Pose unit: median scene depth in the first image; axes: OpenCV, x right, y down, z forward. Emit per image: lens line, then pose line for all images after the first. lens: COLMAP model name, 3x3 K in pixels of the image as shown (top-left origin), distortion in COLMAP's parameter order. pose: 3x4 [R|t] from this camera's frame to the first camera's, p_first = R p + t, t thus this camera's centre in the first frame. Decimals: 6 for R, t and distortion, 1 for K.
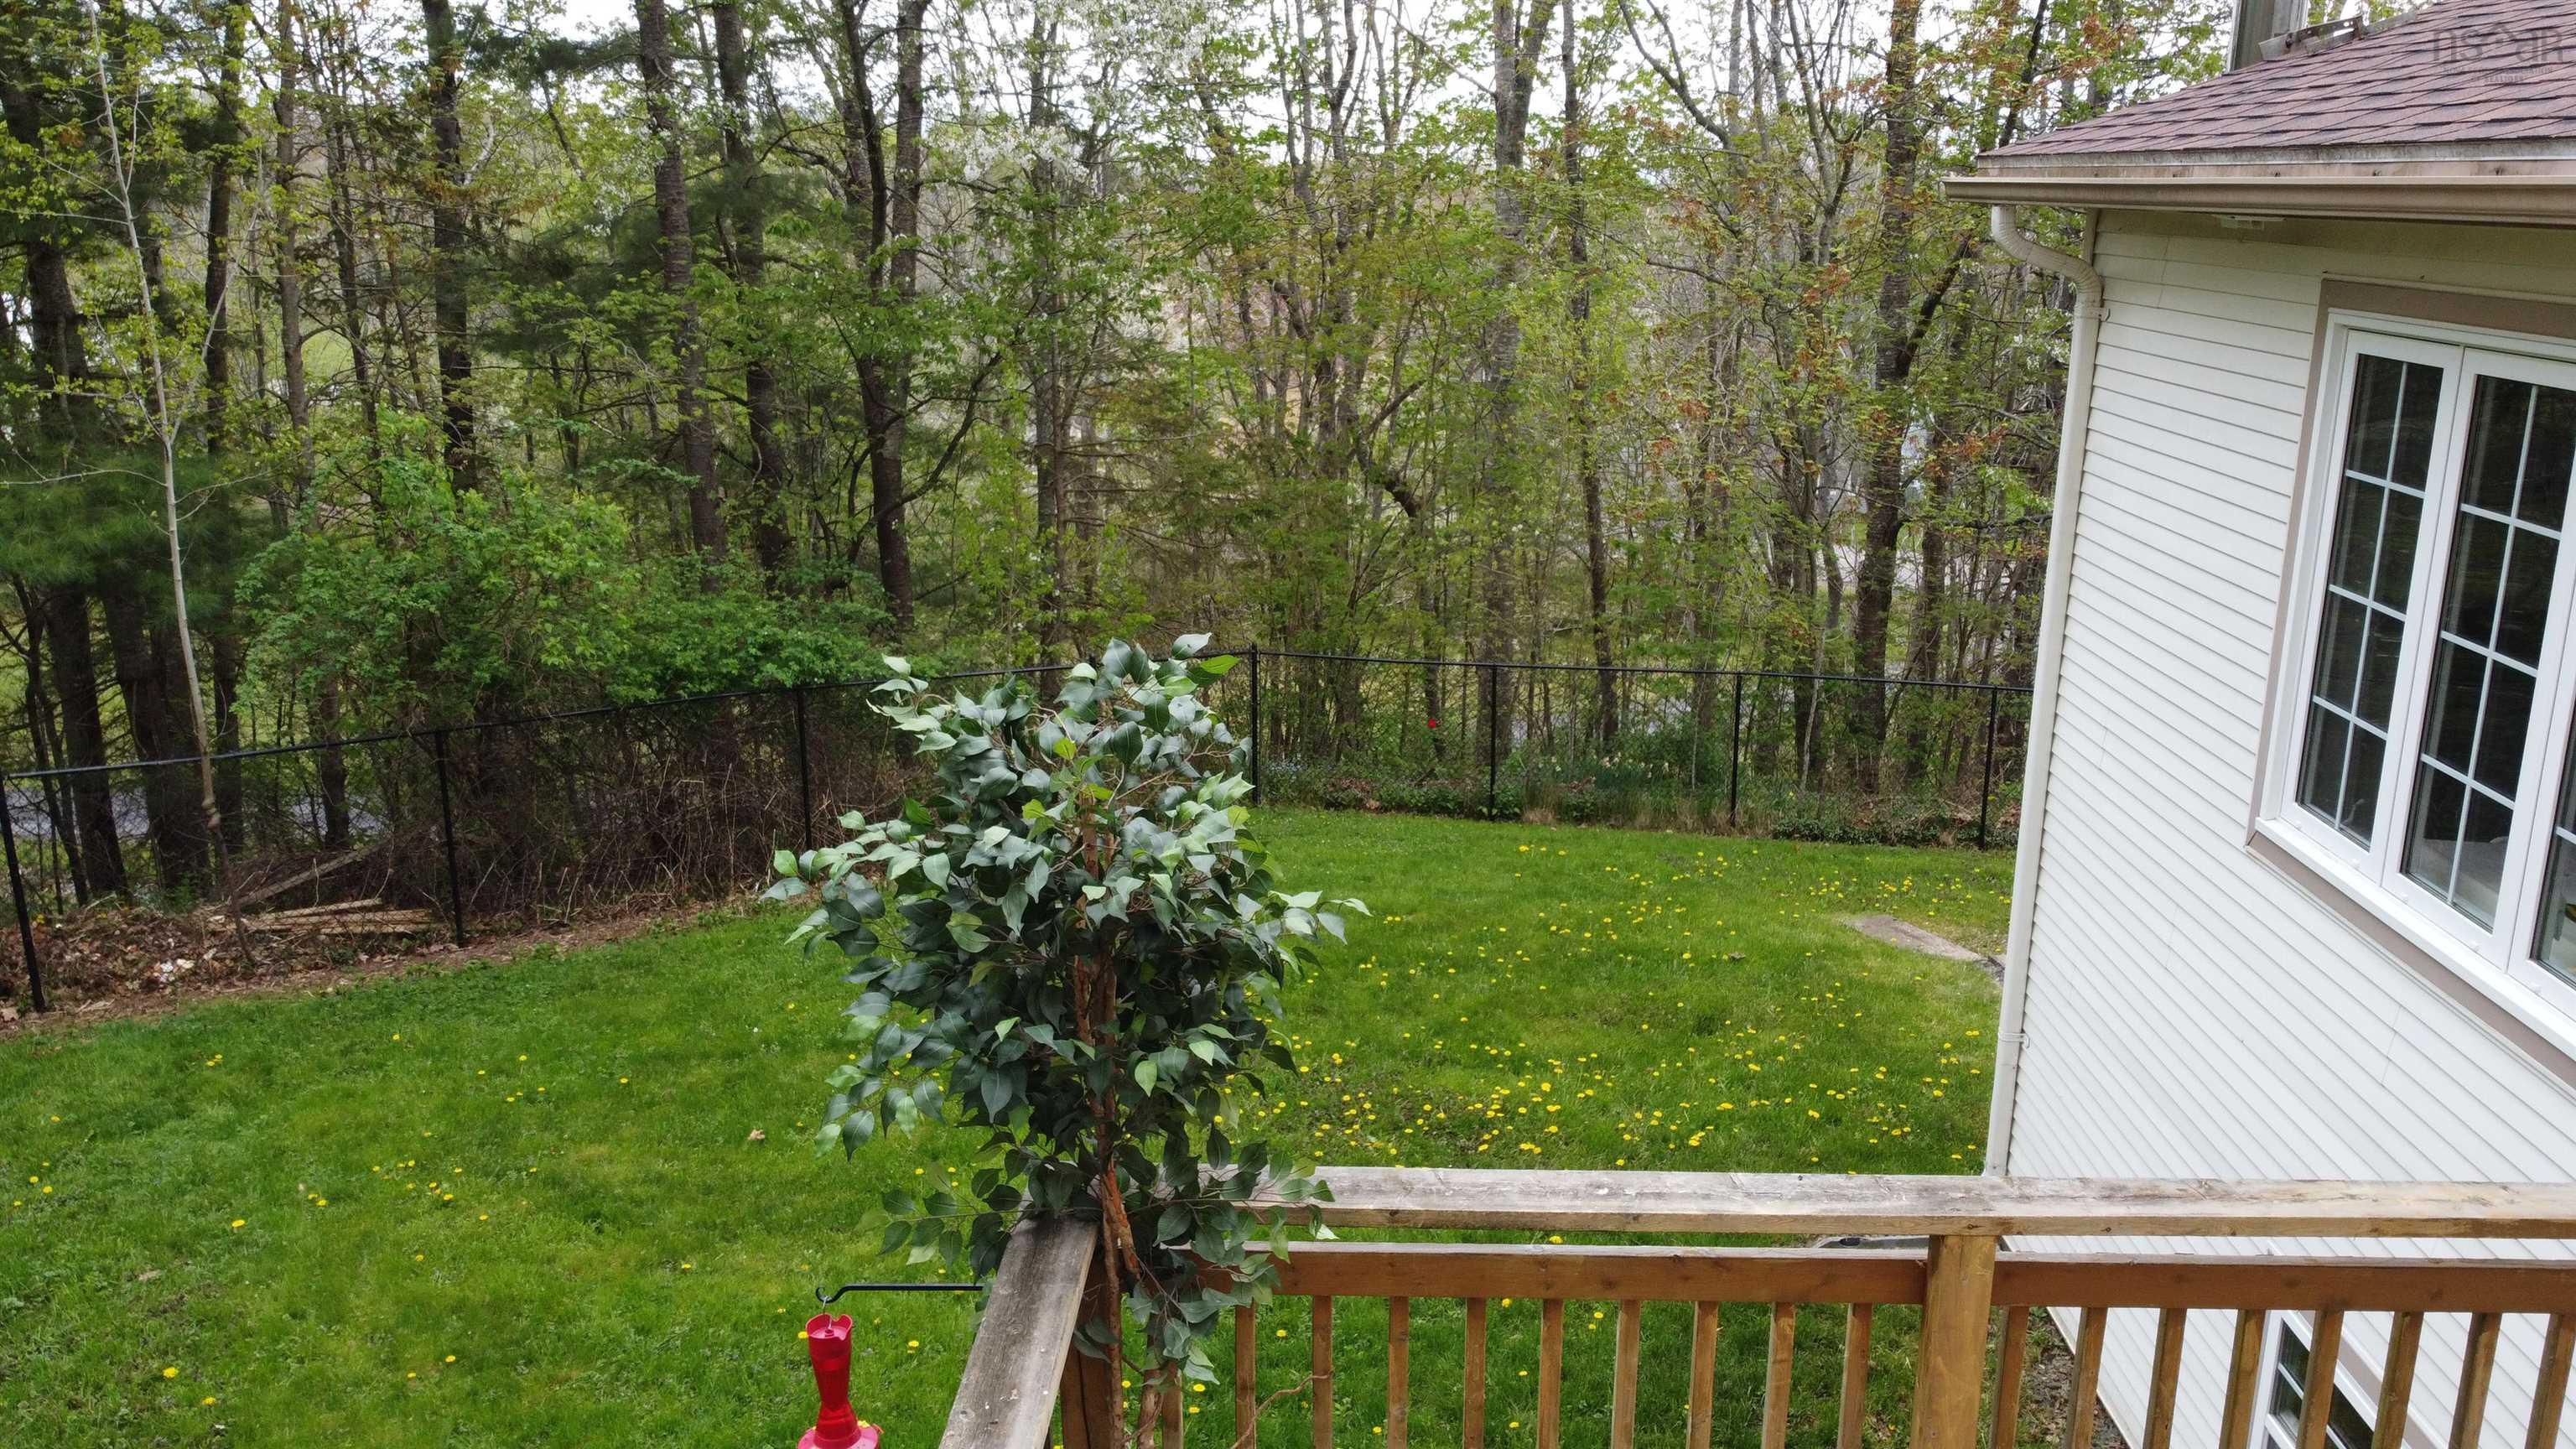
lens RADIAL K [[1958.4, 0, 1290.5], [0, 1958.4, 729.8], [0, 0, 1]] dist [-0.009396, 0.006004]
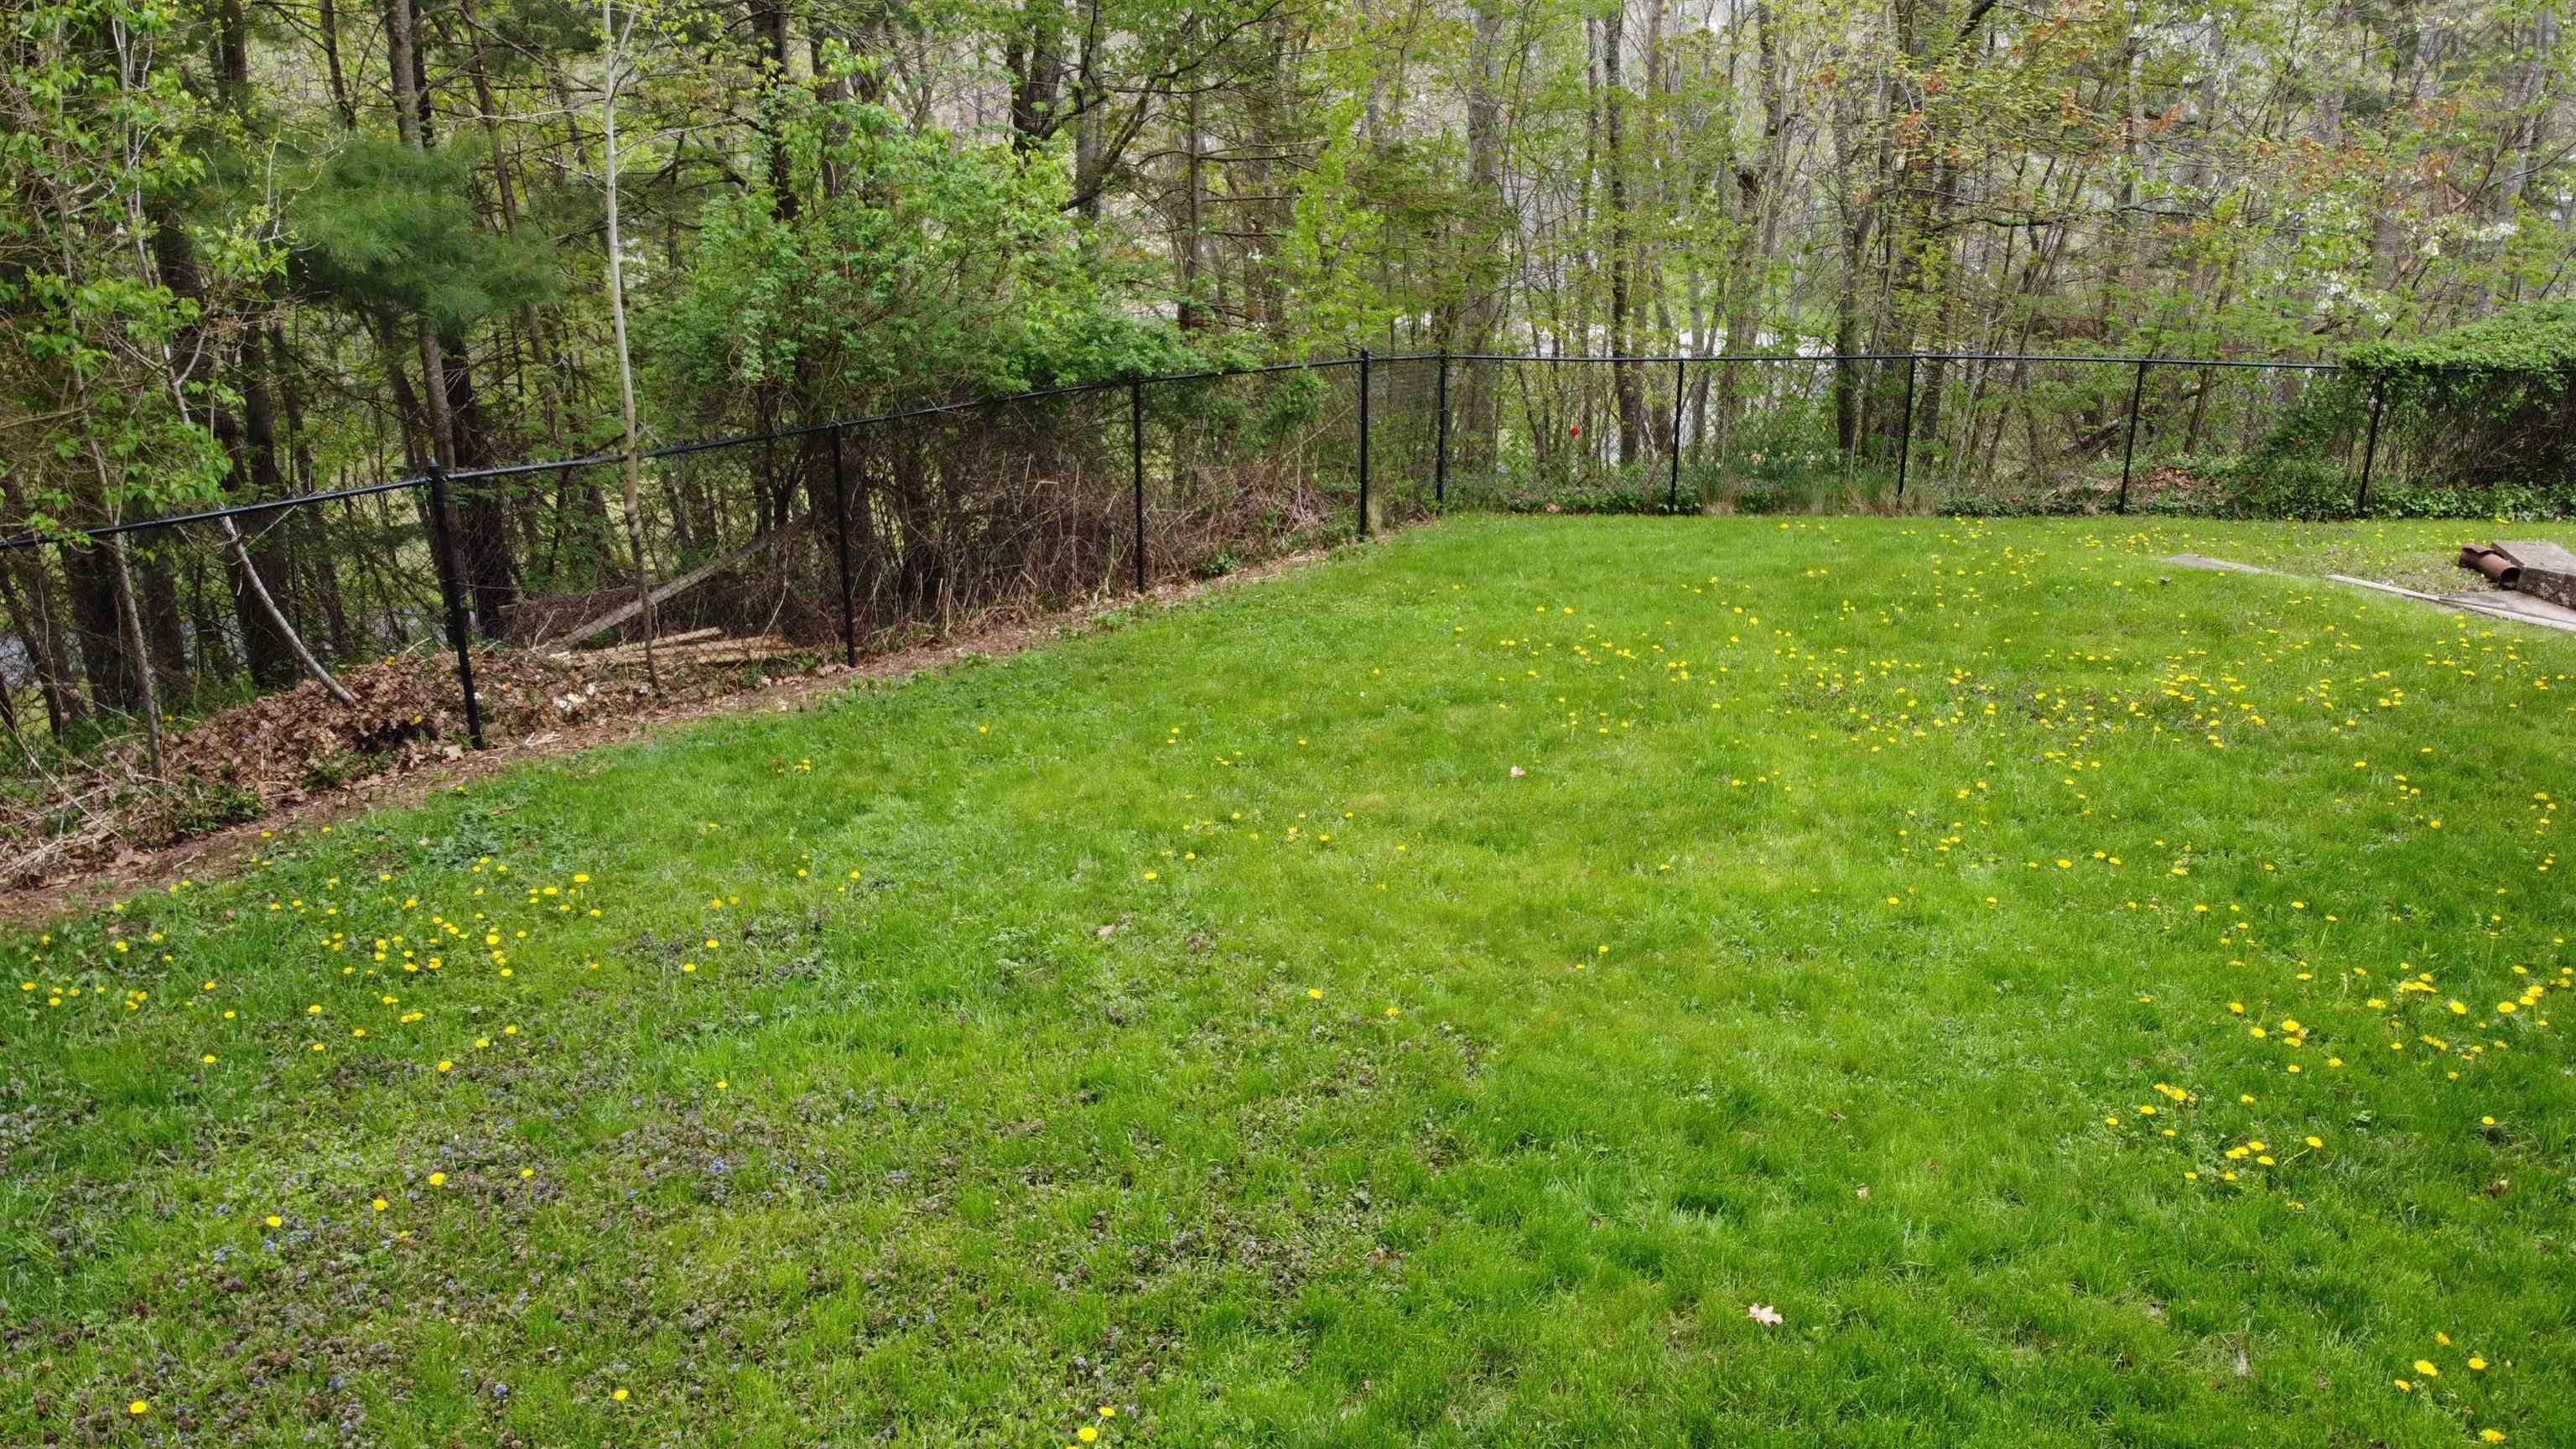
lens RADIAL K [[1958.4, 0, 1288.3], [0, 1958.4, 718.2], [0, 0, 1]] dist [-0.009396, 0.006004]
pose [[0.971168, -0.072422, 0.227129, -0.417600], [0.053049, 0.994503, 0.090277, 0.060308], [-0.232418, -0.075625, 0.969671, 0.060067]]
